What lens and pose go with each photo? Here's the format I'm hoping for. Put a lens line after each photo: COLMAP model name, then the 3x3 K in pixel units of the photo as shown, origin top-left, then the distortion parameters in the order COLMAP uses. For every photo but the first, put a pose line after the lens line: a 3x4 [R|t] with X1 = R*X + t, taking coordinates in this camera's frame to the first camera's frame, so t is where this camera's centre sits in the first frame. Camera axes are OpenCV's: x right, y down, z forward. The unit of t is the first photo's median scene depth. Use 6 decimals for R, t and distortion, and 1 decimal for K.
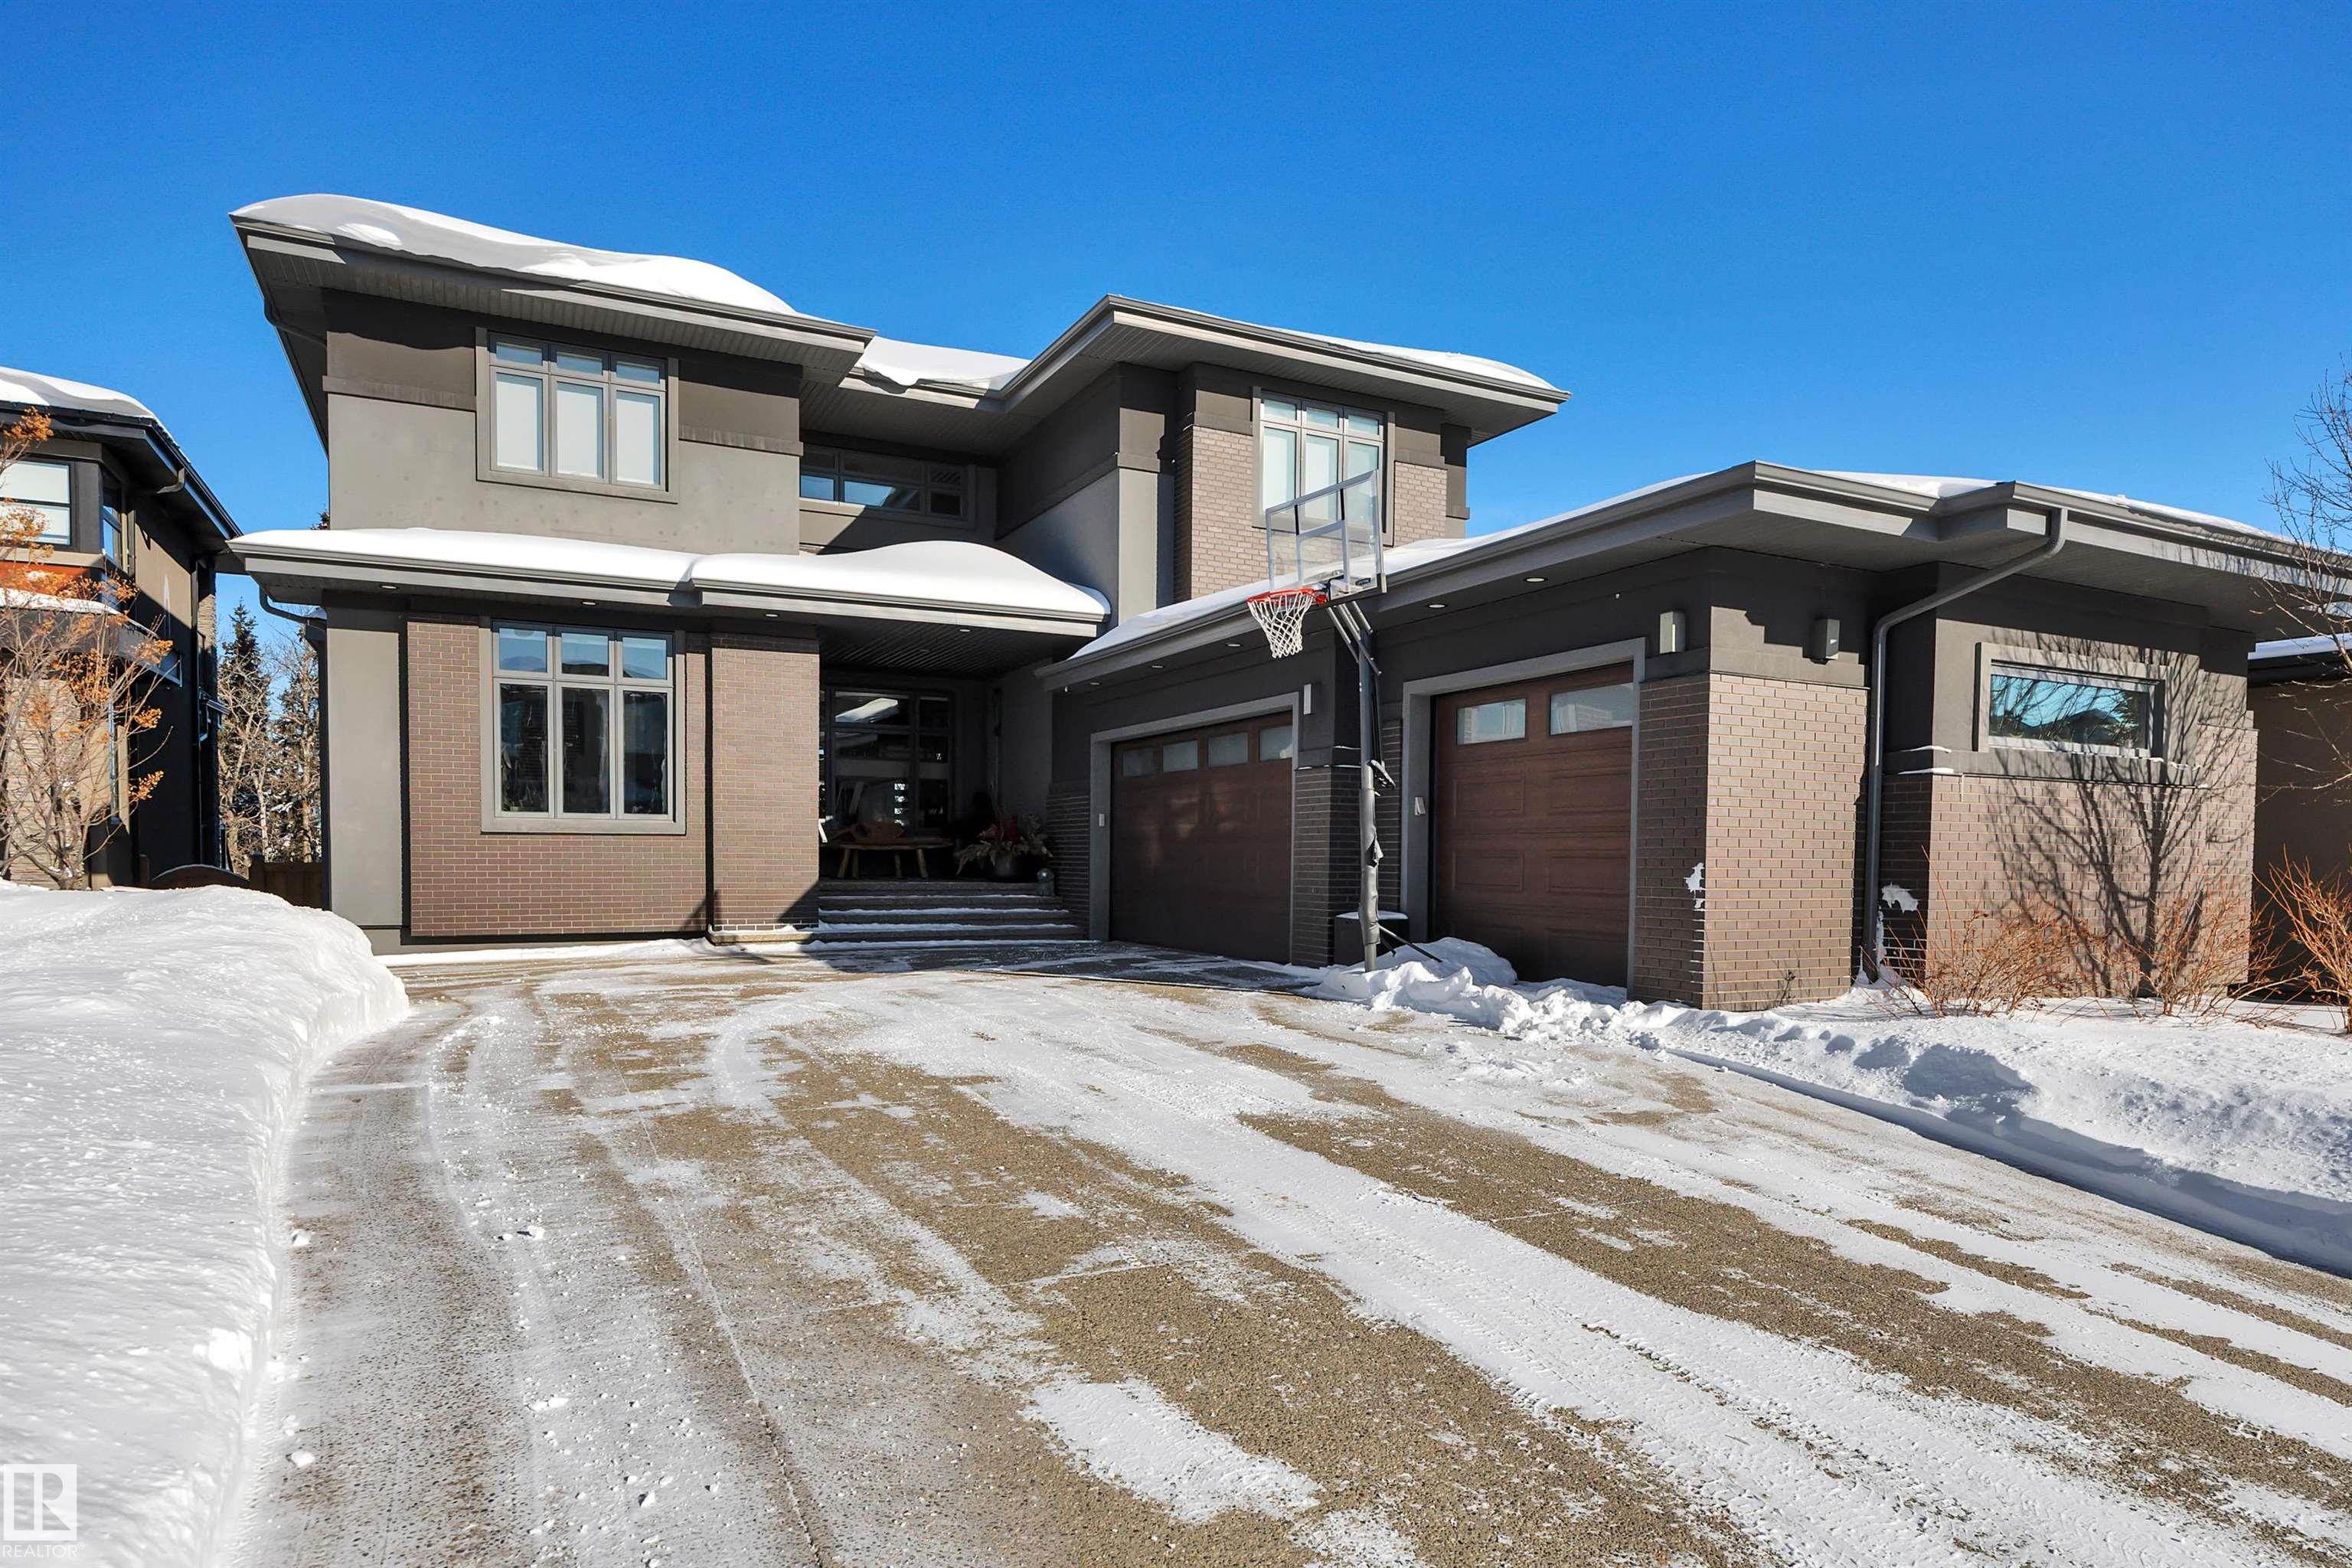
lens RADIAL K [[1373.0, 0, 1203.4], [0, 1373.0, 911.2], [0, 0, 1]] dist [-0.006713, -0.002049]
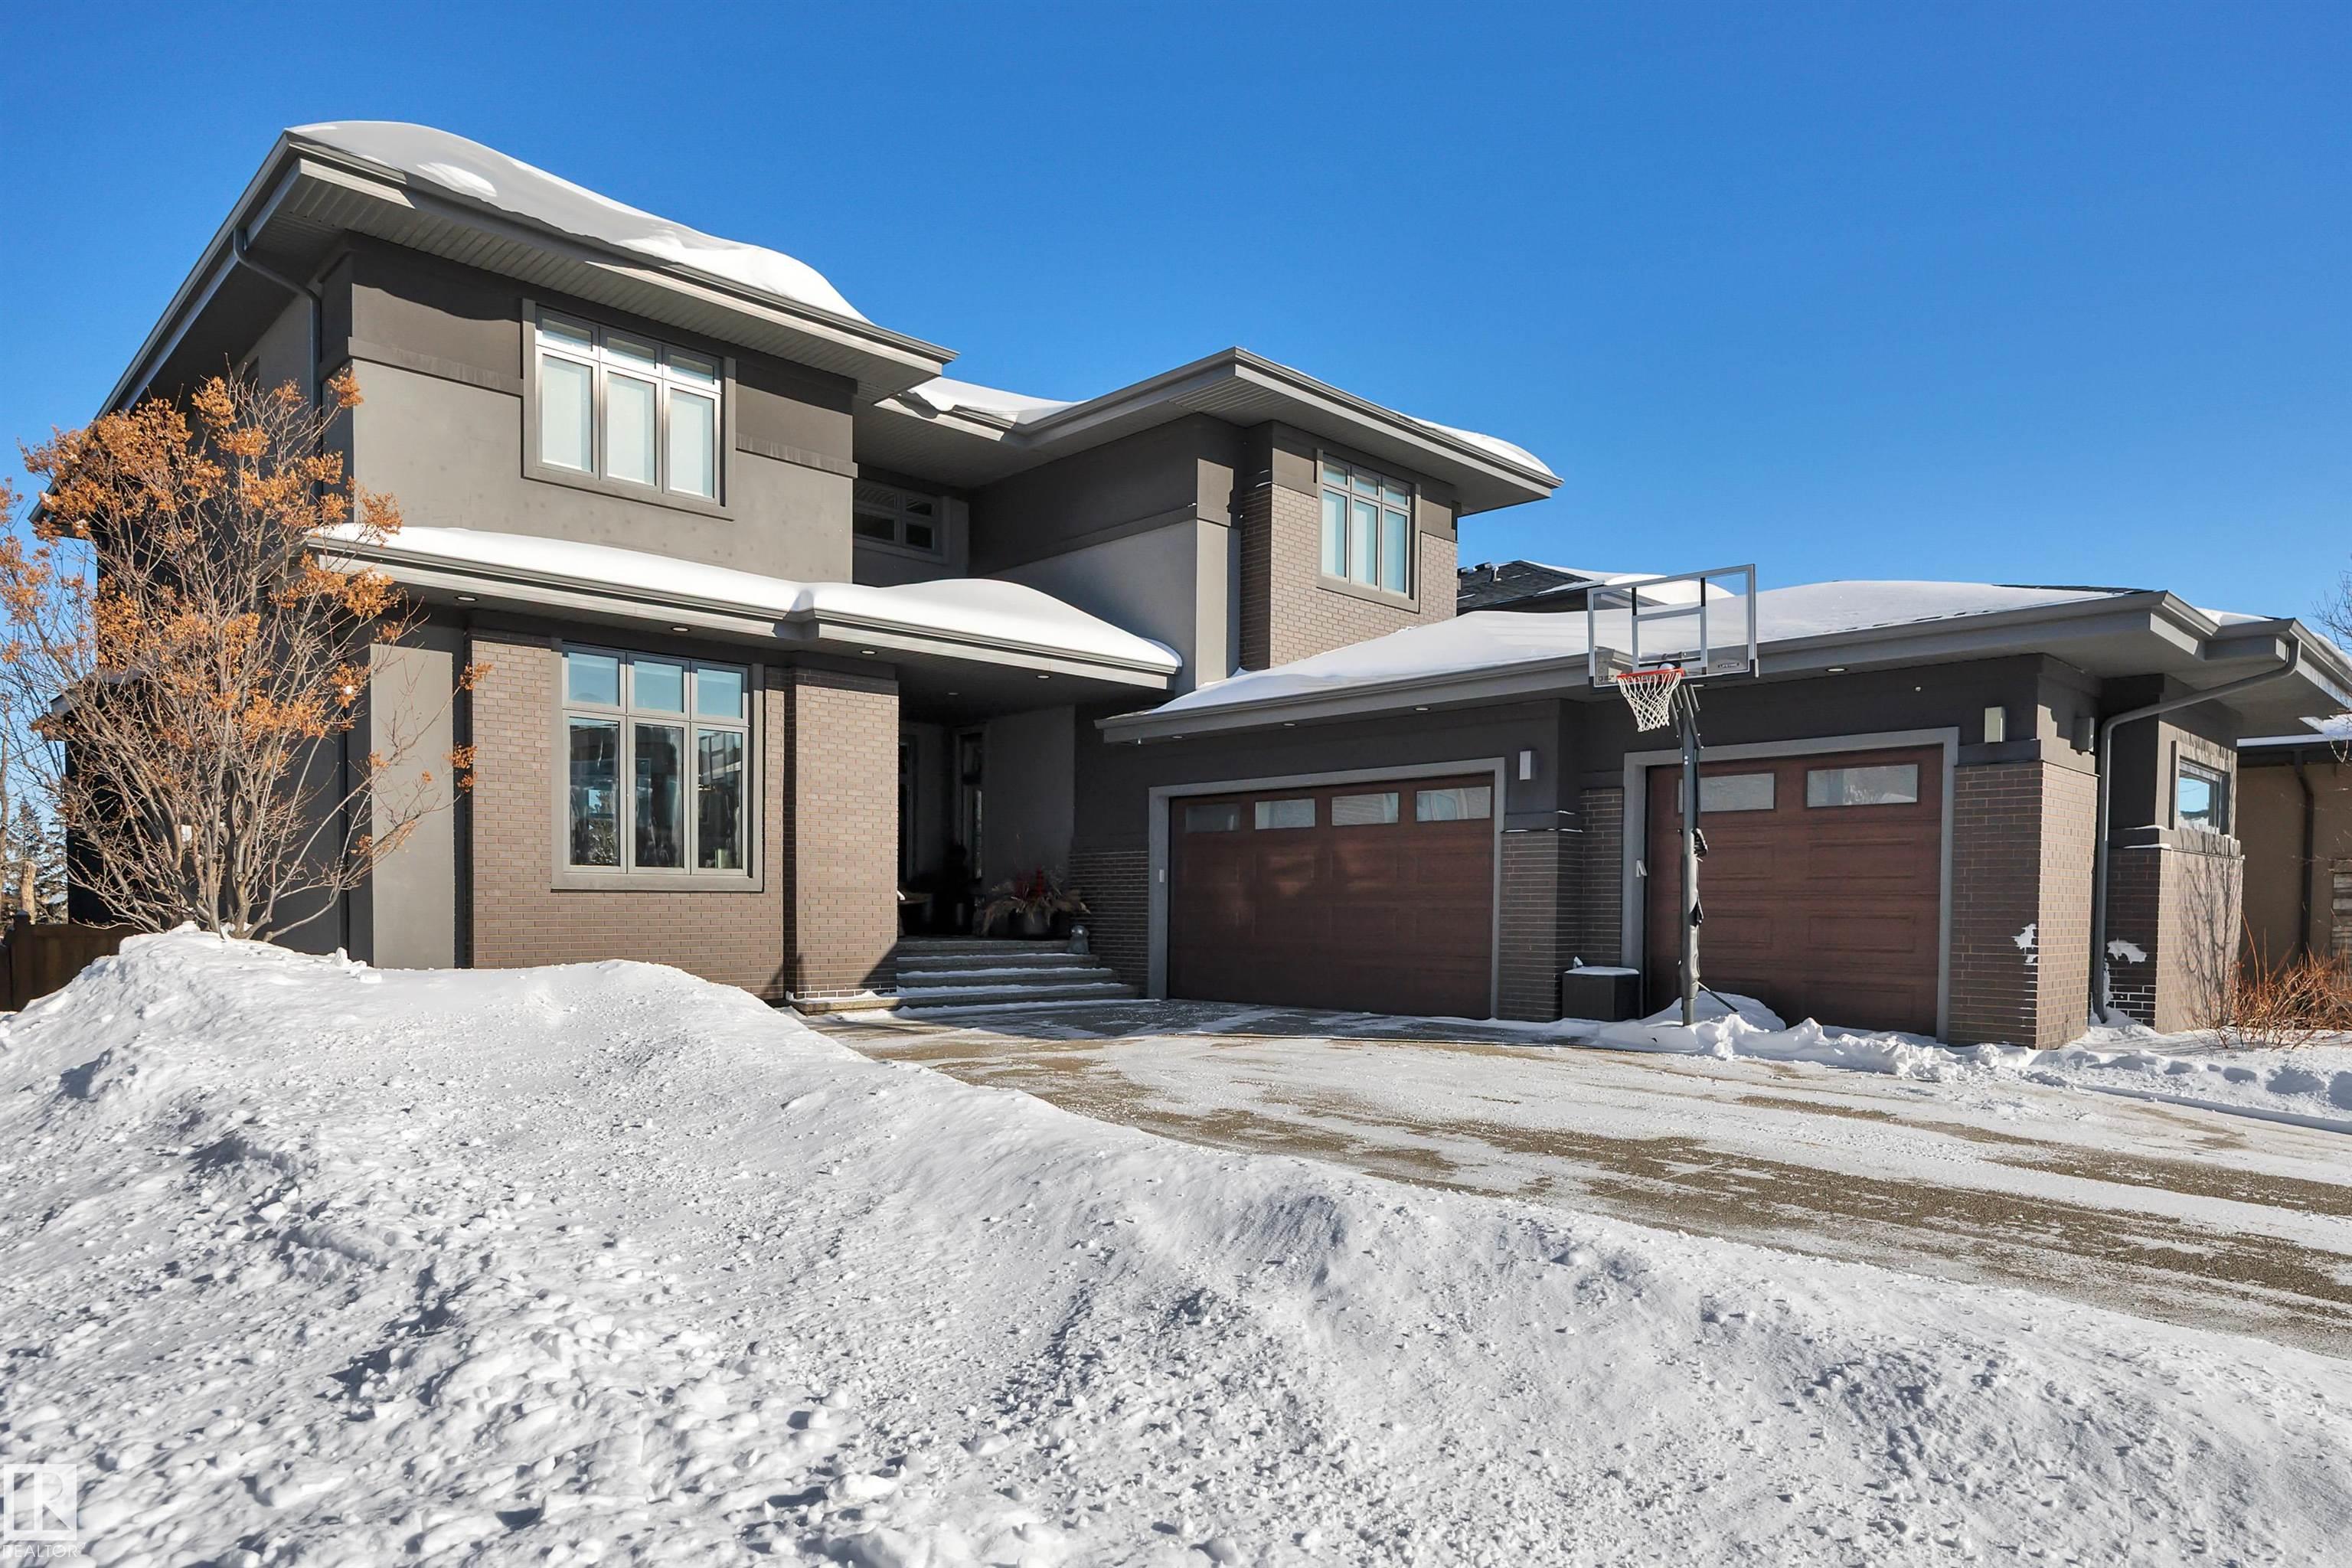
lens RADIAL K [[1404.9, 0, 1175.8], [0, 1404.9, 948.7], [0, 0, 1]] dist [-0.002657, -0.004217]
pose [[0.955350, -0.011731, 0.295244, -0.409471], [0.013793, 0.999893, -0.004902, -0.011026], [-0.295155, 0.008755, 0.955409, 0.046952]]
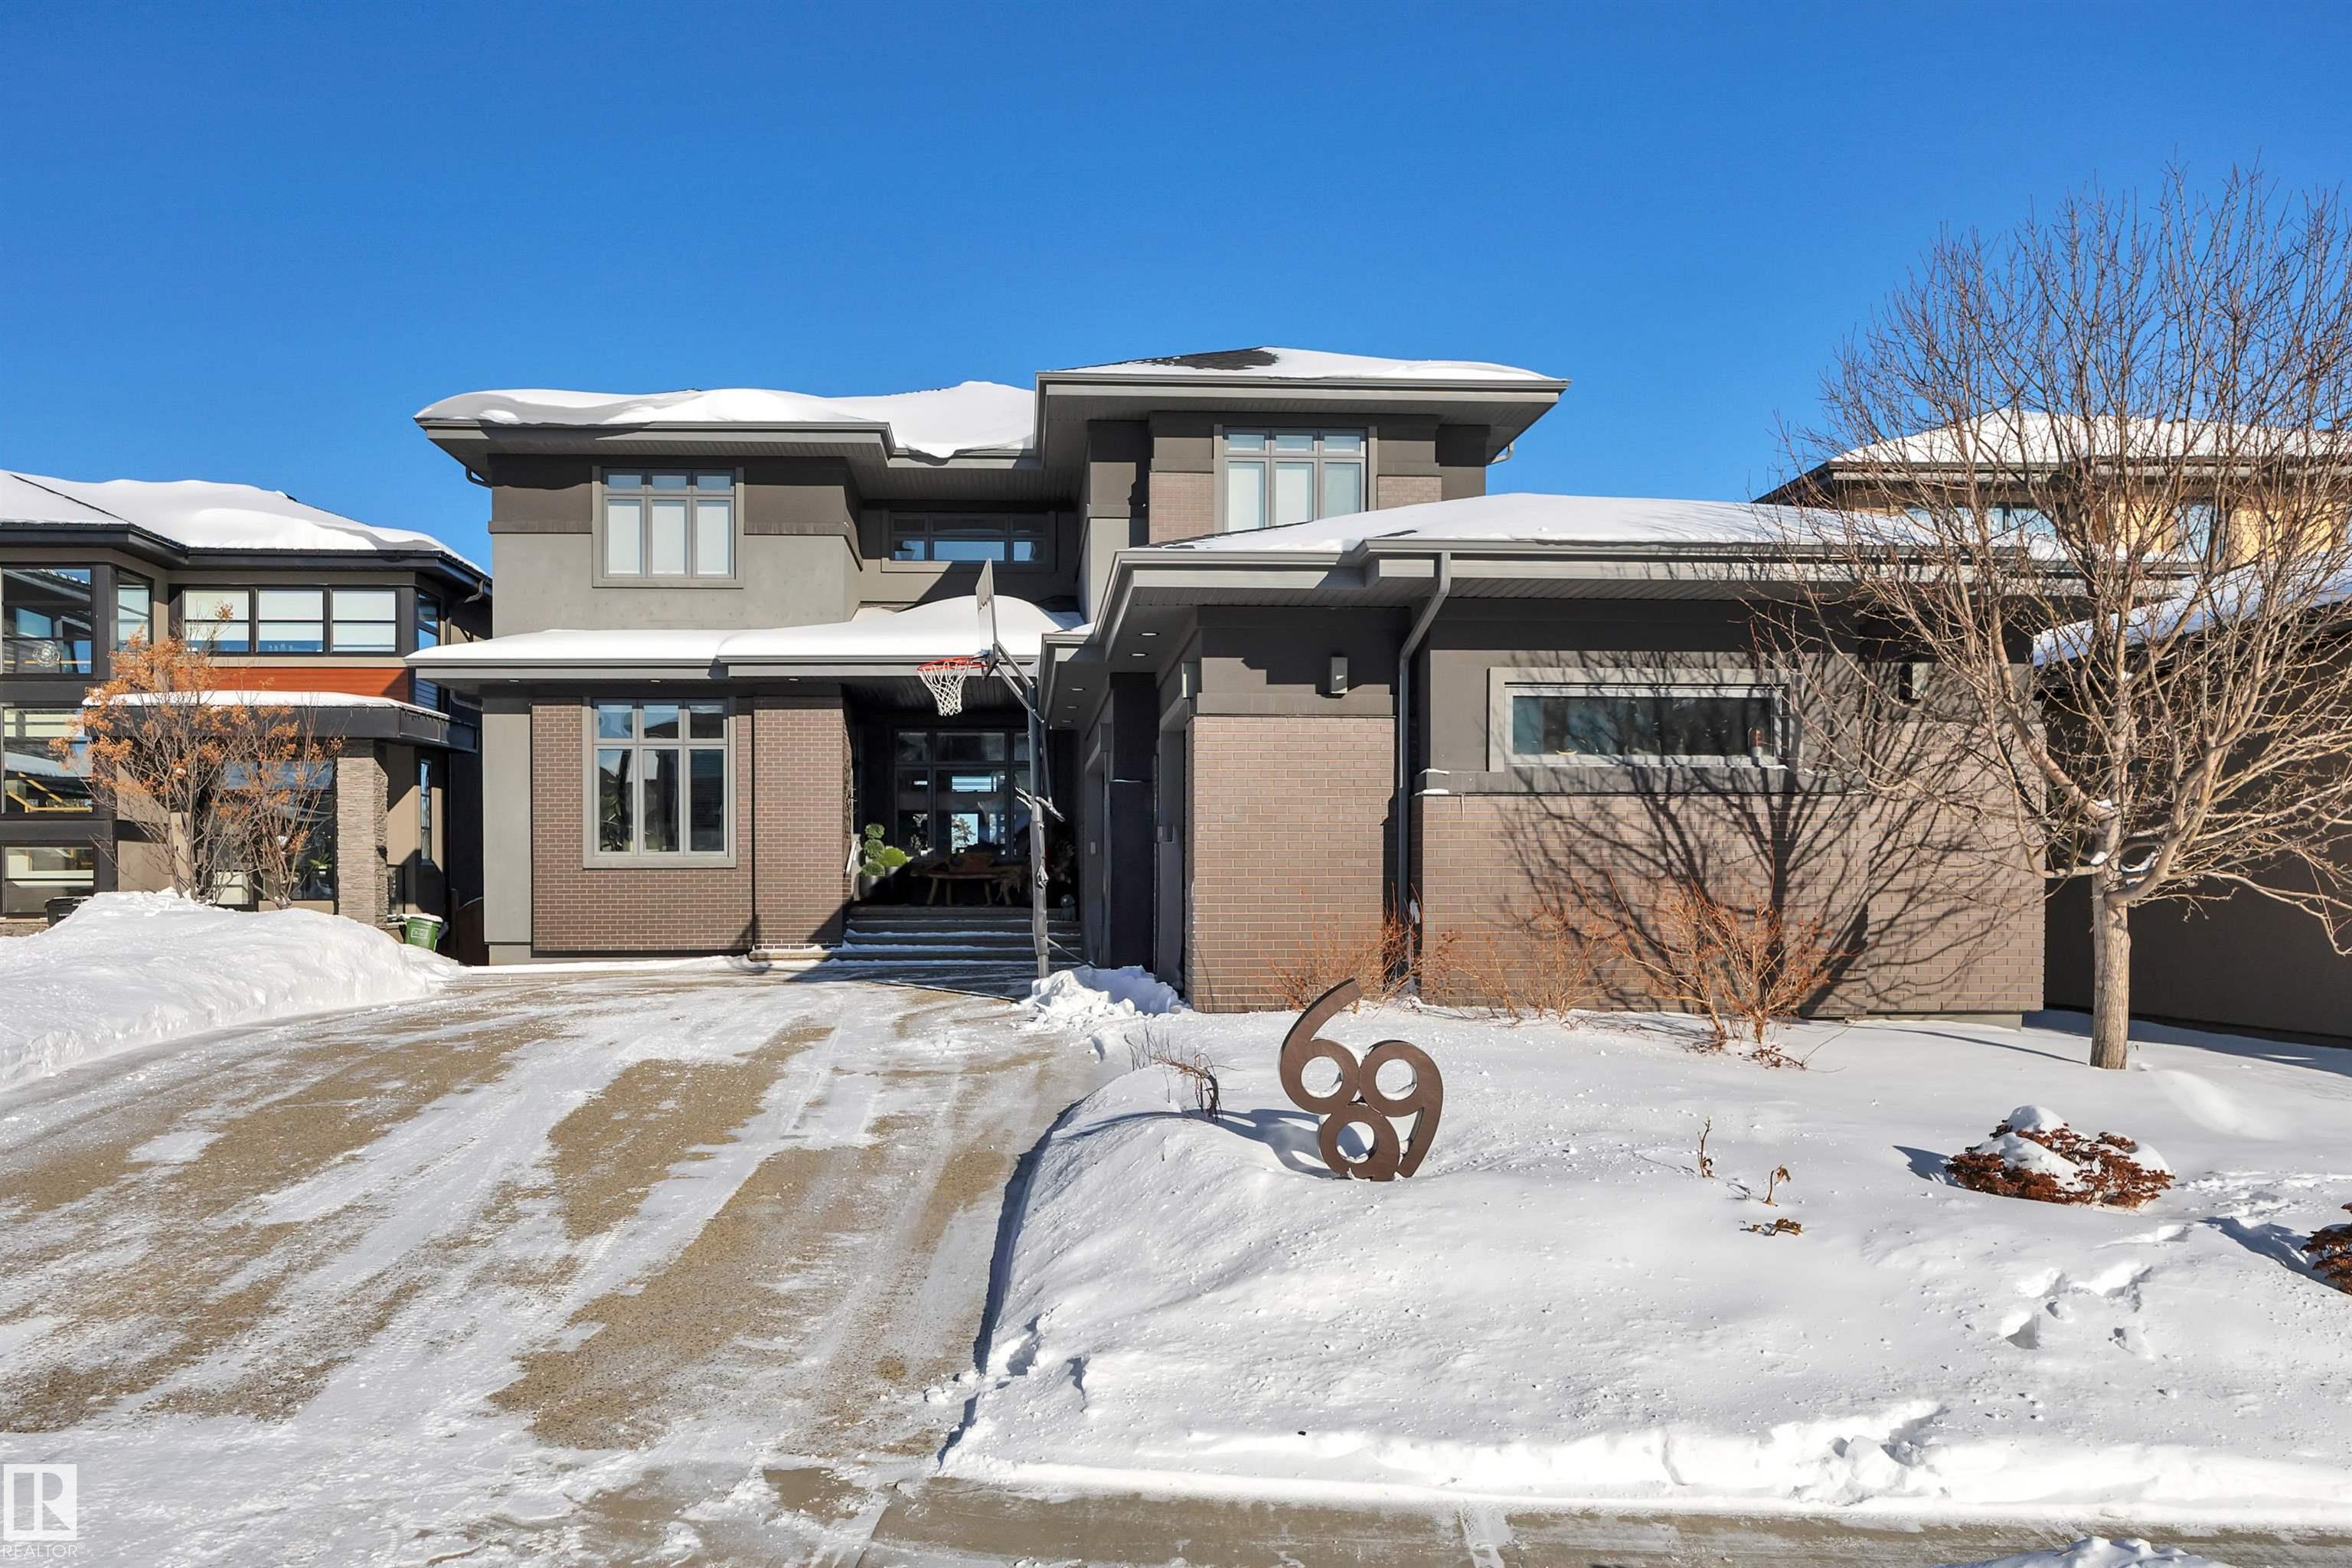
lens RADIAL K [[1698.8, 0, 1131.0], [0, 1698.8, 899.7], [0, 0, 1]] dist [-0.003114, -0.002543]
pose [[0.906681, -0.007602, -0.421748, 0.574011], [-0.005892, 0.999512, -0.030684, 0.015249], [0.421776, 0.030305, 0.906194, -0.192351]]
